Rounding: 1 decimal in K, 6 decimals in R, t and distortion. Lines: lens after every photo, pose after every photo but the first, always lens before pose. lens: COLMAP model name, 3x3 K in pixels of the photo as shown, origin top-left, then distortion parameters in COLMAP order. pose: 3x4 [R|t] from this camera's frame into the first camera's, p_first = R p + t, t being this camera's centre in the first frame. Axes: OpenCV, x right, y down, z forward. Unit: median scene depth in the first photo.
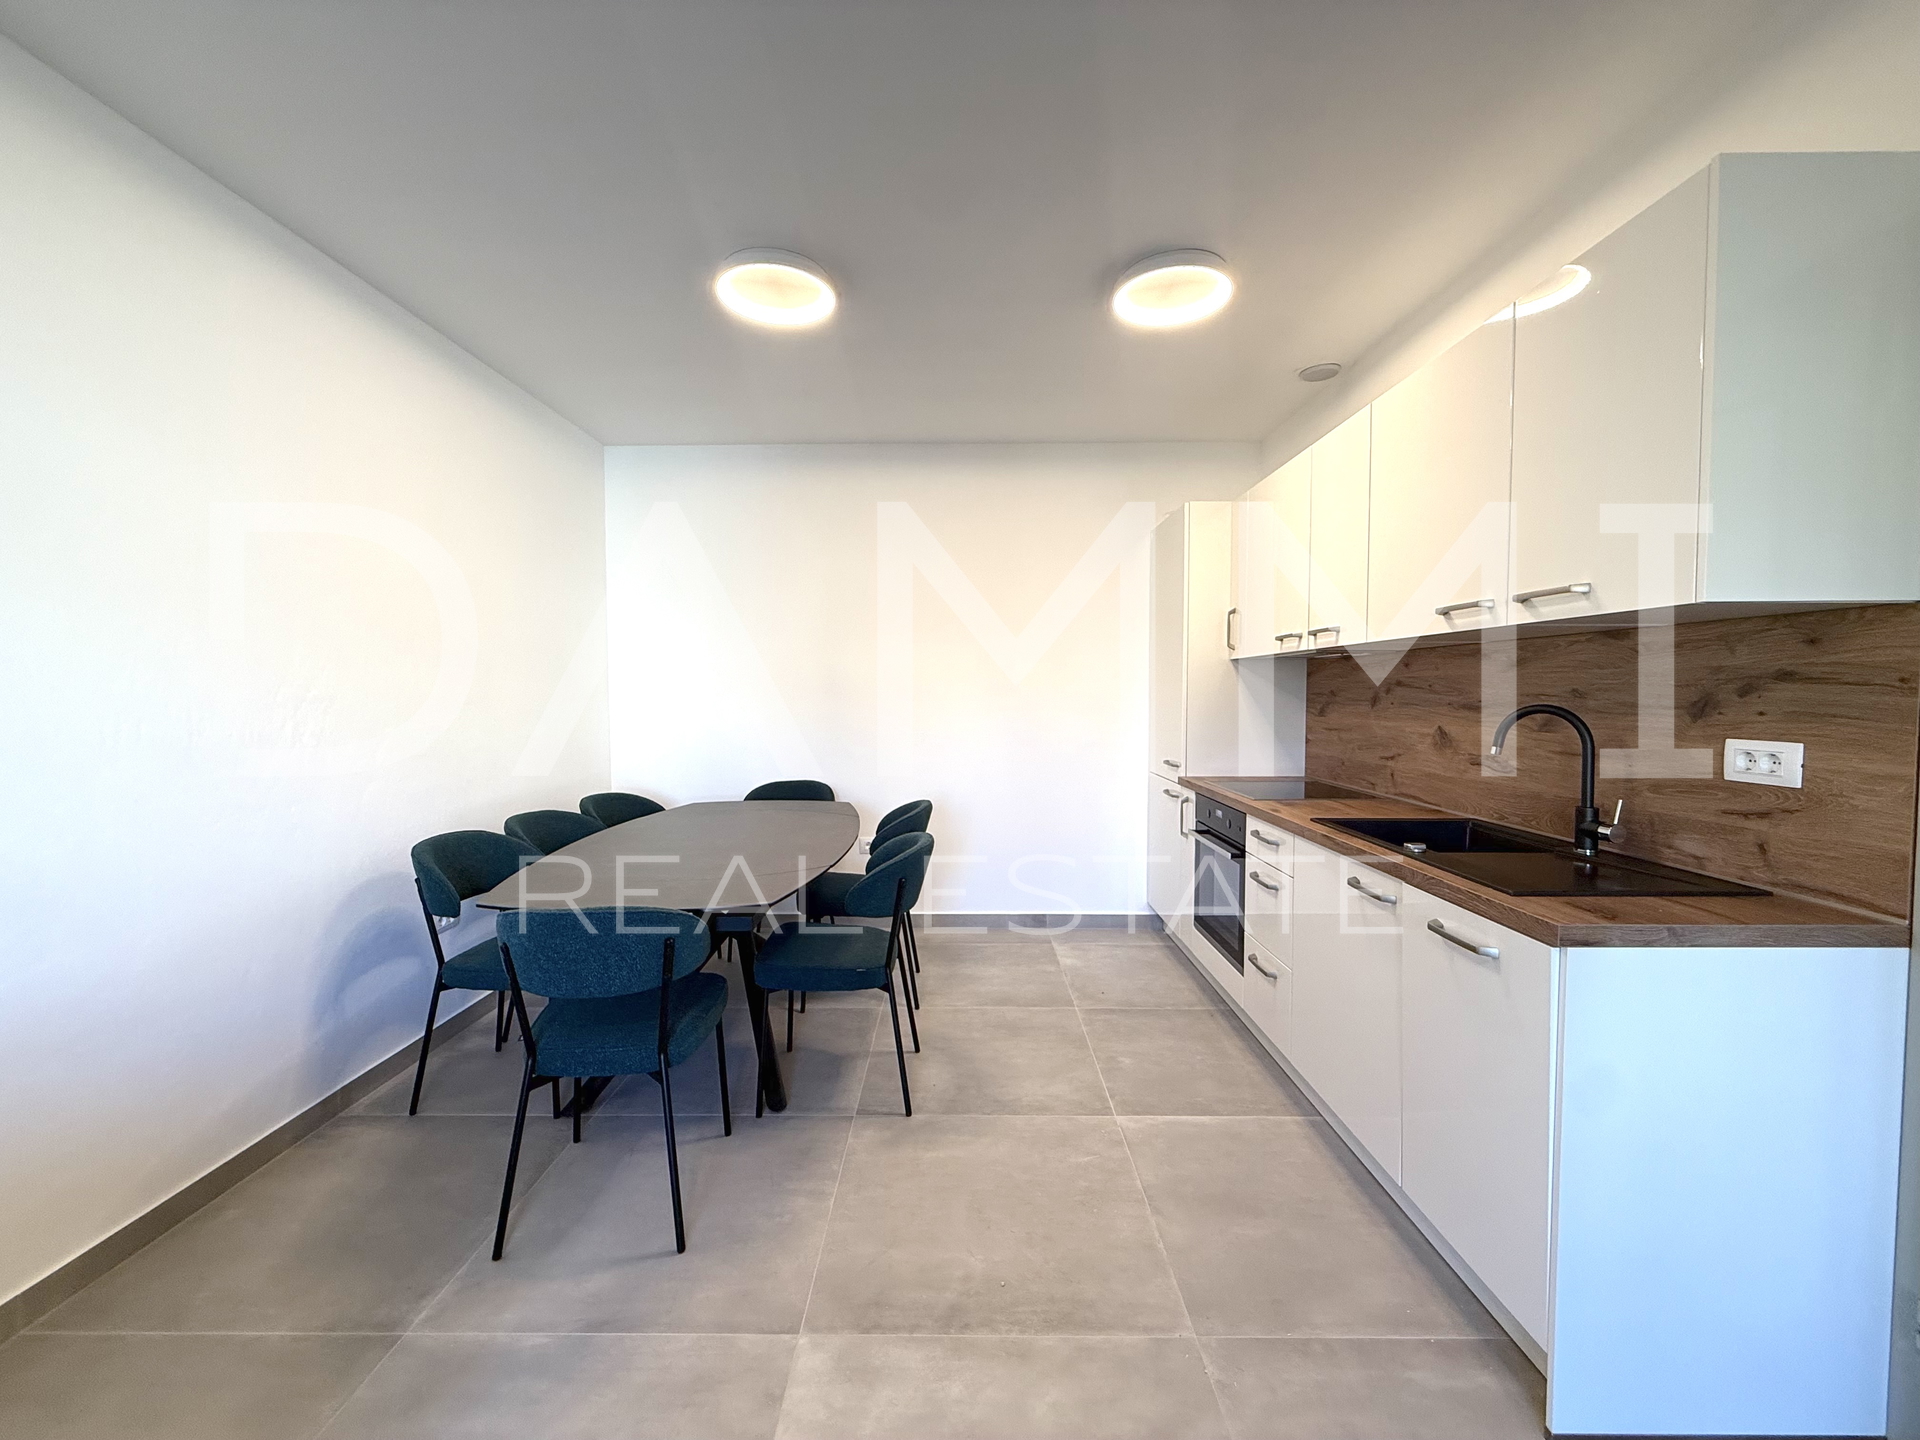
lens RADIAL K [[764.4, 0, 957.4], [0, 764.4, 721.5], [0, 0, 1]] dist [-0.001225, -0.000291]
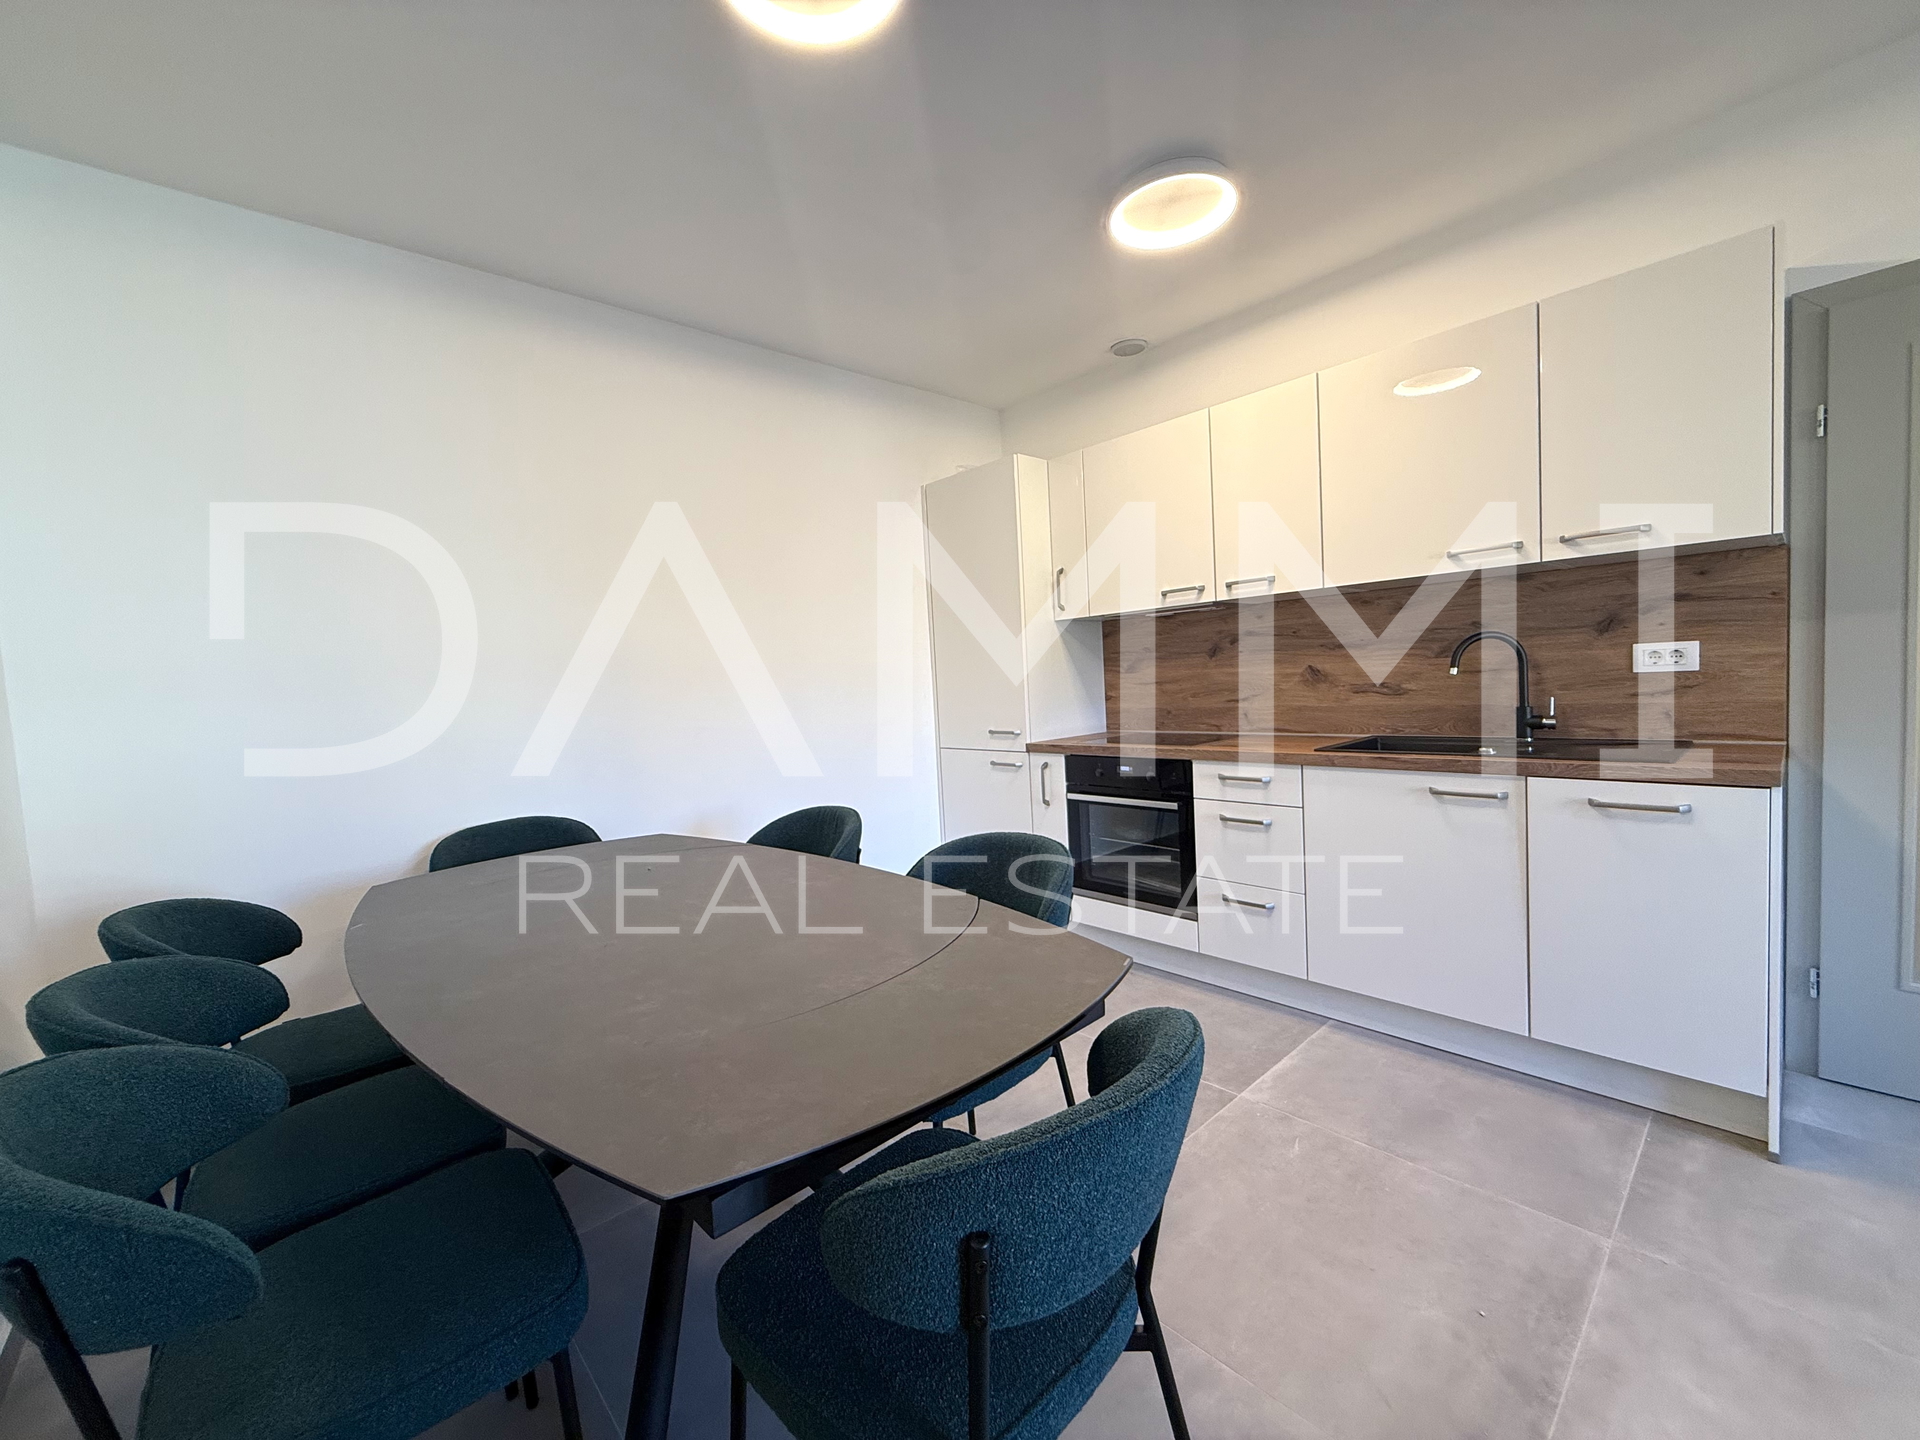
lens RADIAL K [[764.4, 0, 957.4], [0, 764.4, 721.5], [0, 0, 1]] dist [-0.001225, -0.000291]
pose [[0.736408, -0.078760, 0.671938, -0.621875], [0.080754, 0.996333, 0.028281, 0.016372], [-0.671701, 0.033435, 0.740068, 0.533736]]
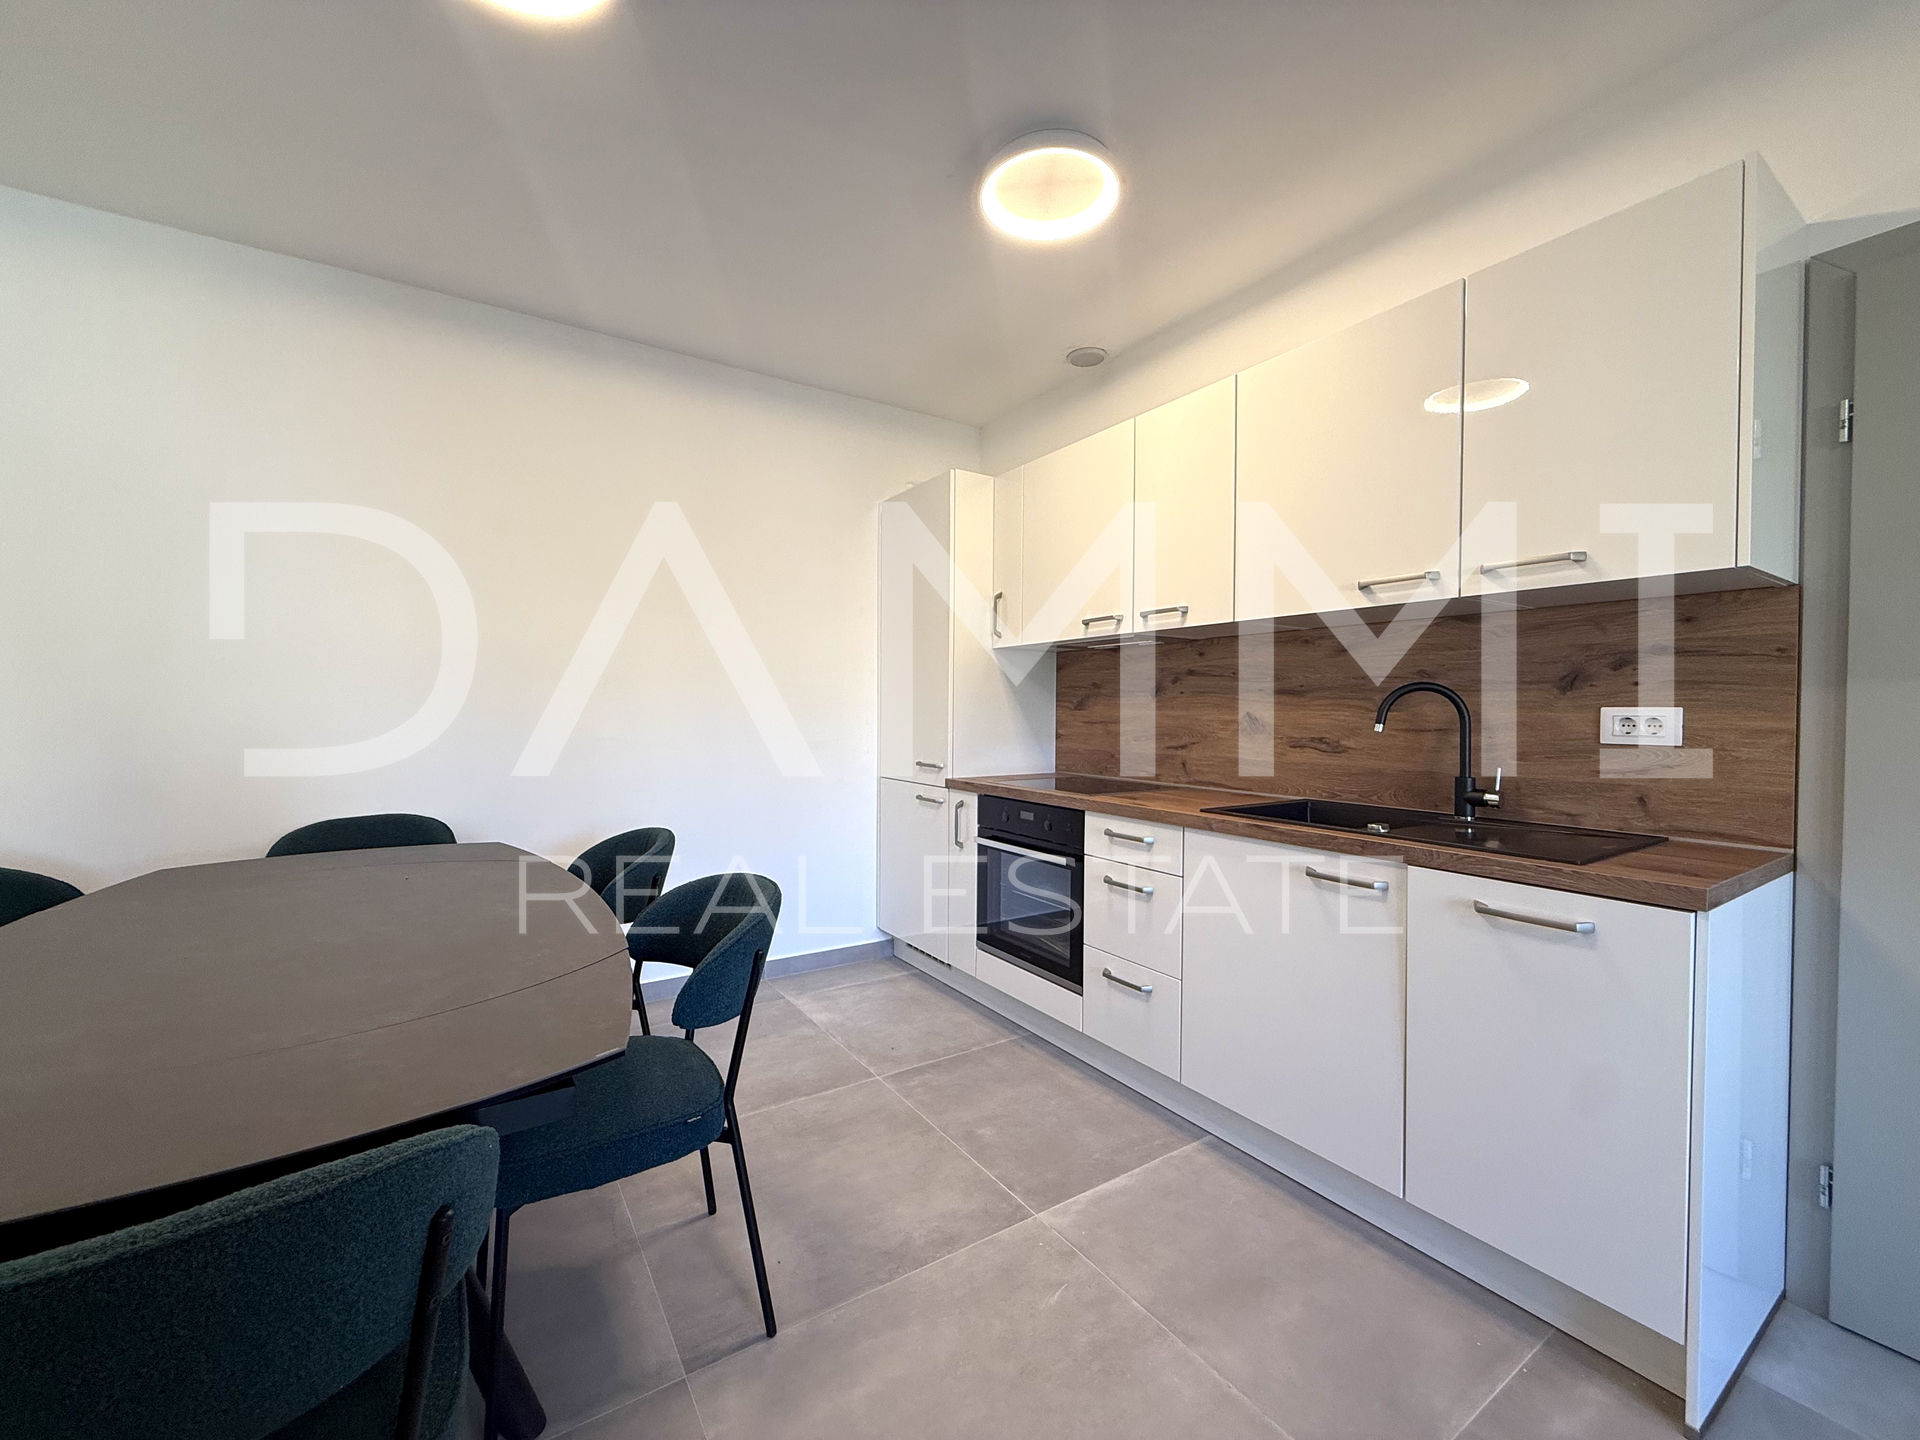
lens RADIAL K [[764.4, 0, 957.4], [0, 764.4, 721.5], [0, 0, 1]] dist [-0.001225, -0.000291]
pose [[0.832366, -0.003587, 0.554215, -0.282213], [0.015645, 0.999733, -0.017027, 0.032326], [-0.554006, 0.022843, 0.832199, 0.393656]]
